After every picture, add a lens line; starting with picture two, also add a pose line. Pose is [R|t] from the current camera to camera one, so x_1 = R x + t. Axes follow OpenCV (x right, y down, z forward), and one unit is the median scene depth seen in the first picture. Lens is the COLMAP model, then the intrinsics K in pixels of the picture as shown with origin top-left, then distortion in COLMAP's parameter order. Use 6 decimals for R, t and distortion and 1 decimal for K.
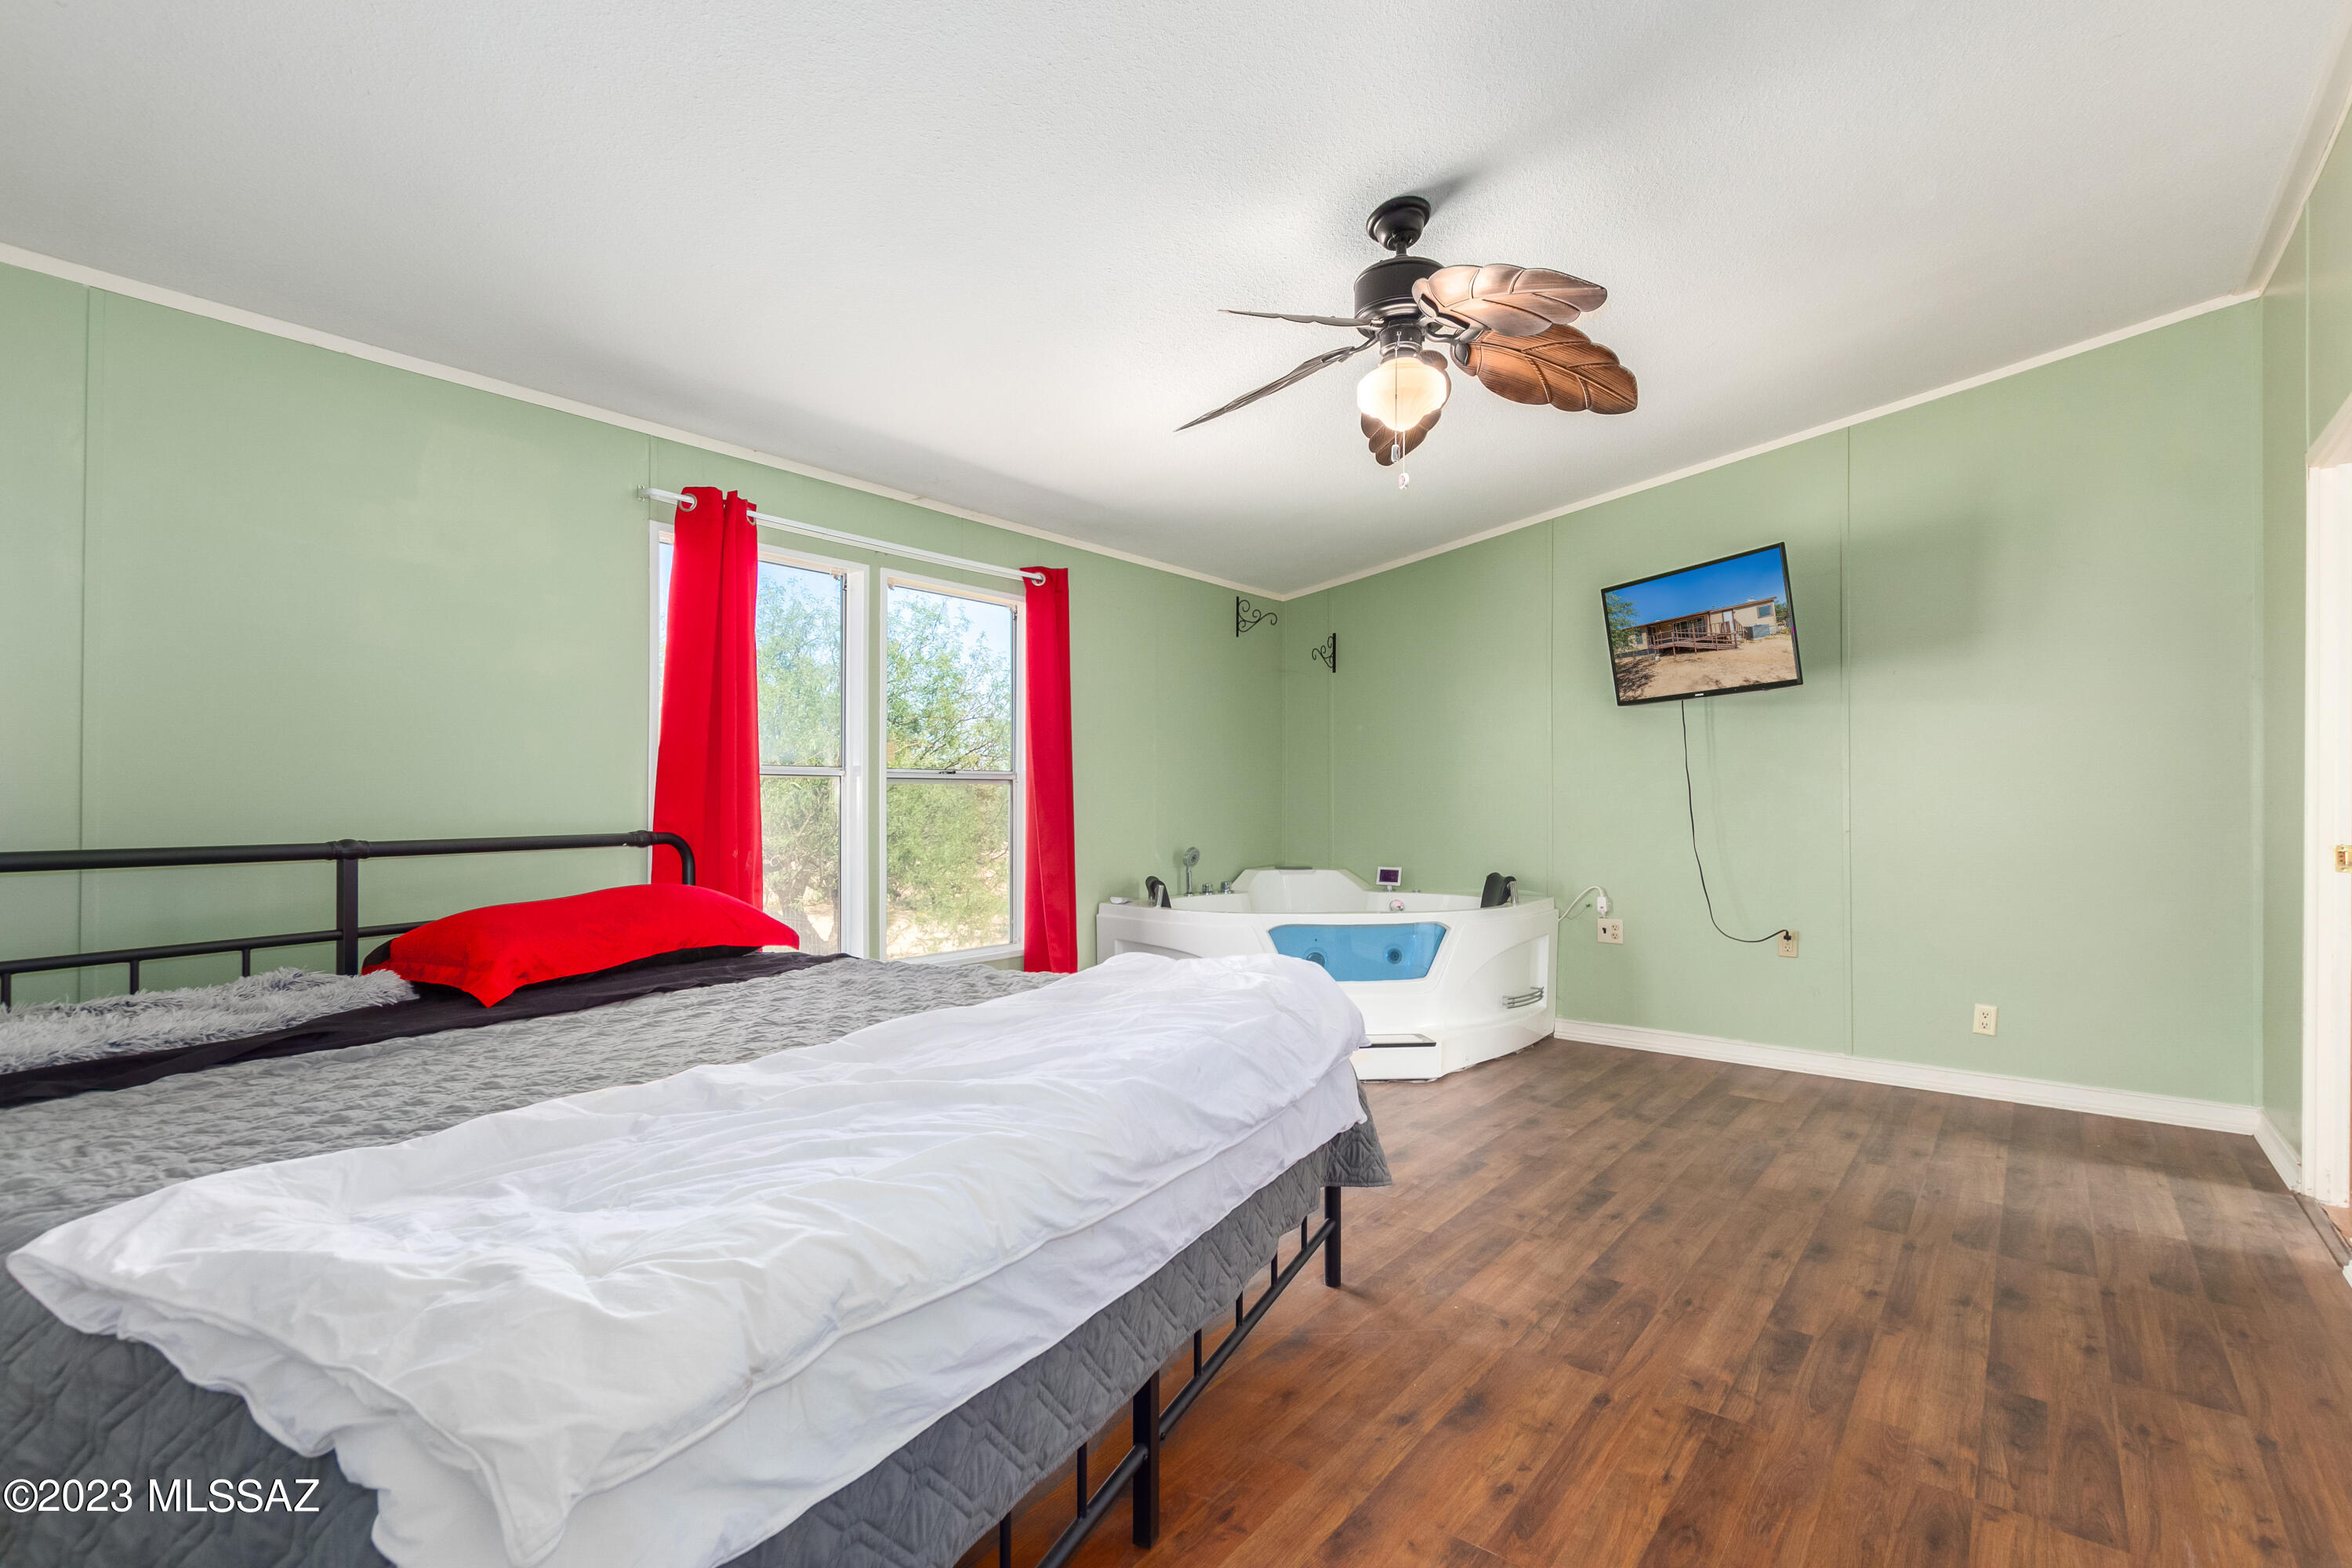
lens RADIAL K [[1076.1, 0, 1183.6], [0, 1076.1, 787.4], [0, 0, 1]] dist [0.009574, -0.006907]
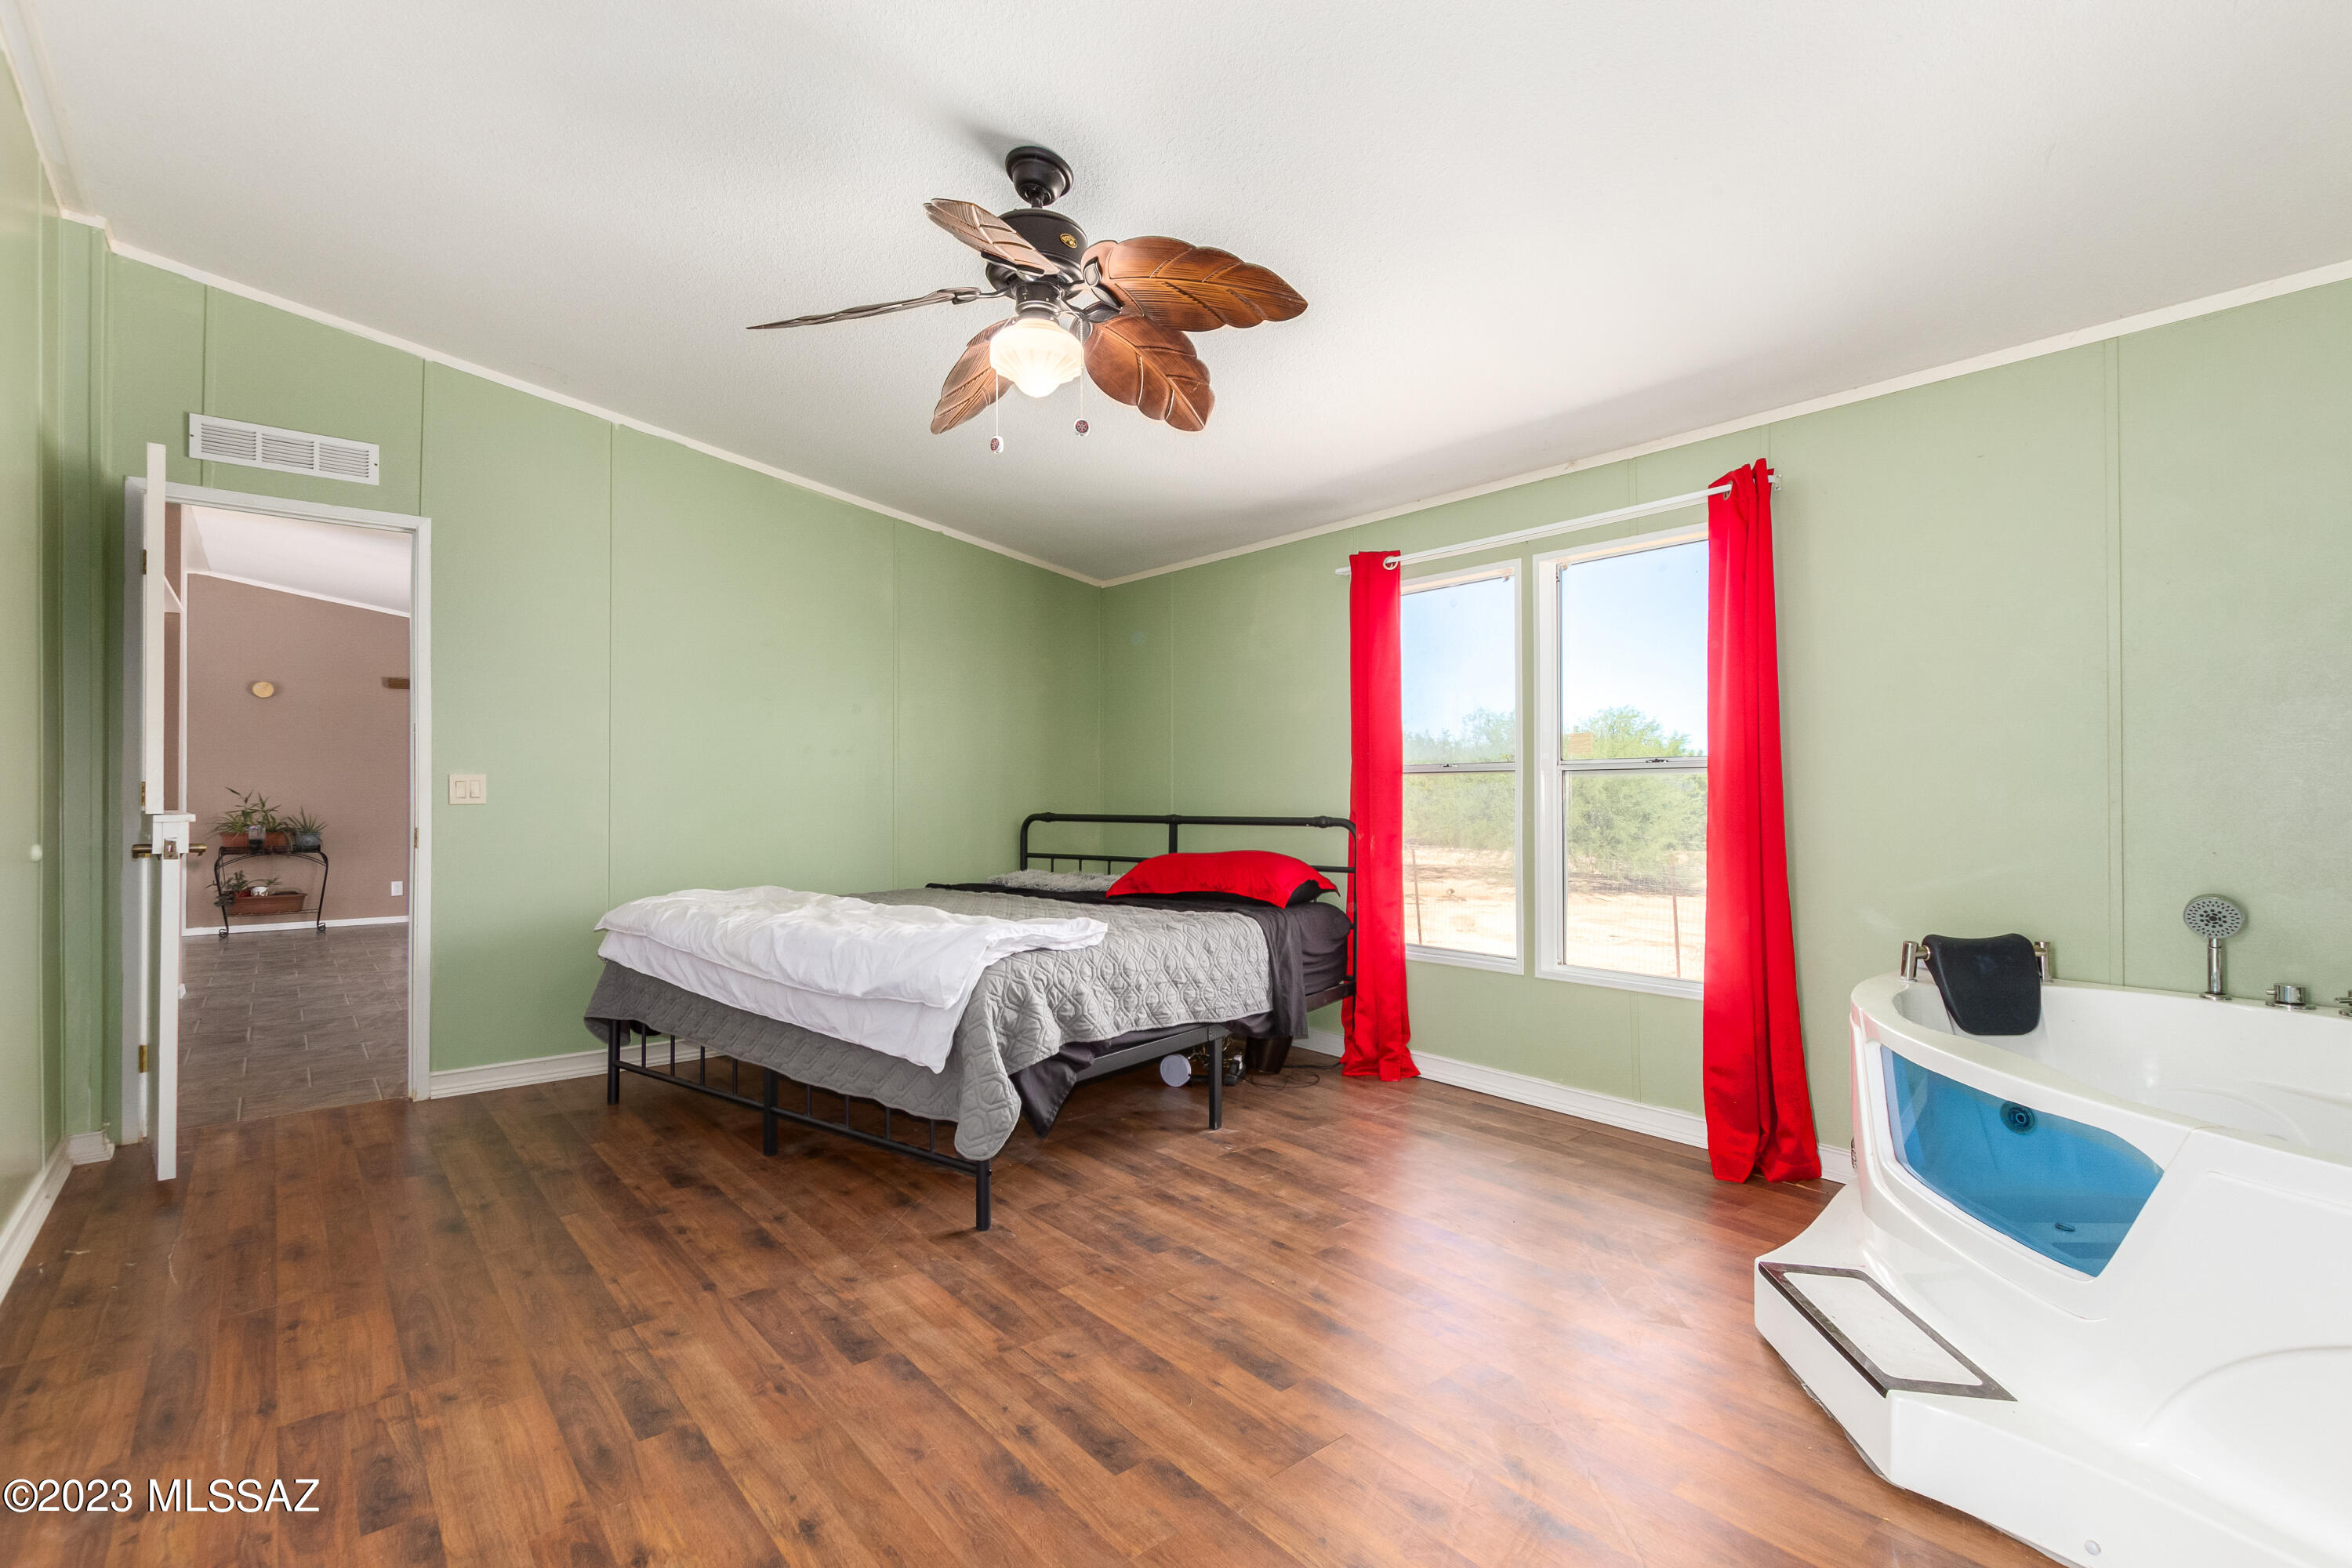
lens RADIAL K [[1076.1, 0, 1183.6], [0, 1076.1, 787.4], [0, 0, 1]] dist [0.009574, -0.006907]
pose [[-0.202667, -0.009933, -0.979197, 1.330056], [0.011002, 0.999862, -0.012419, 0.025602], [0.979186, -0.013290, -0.202530, 1.603868]]
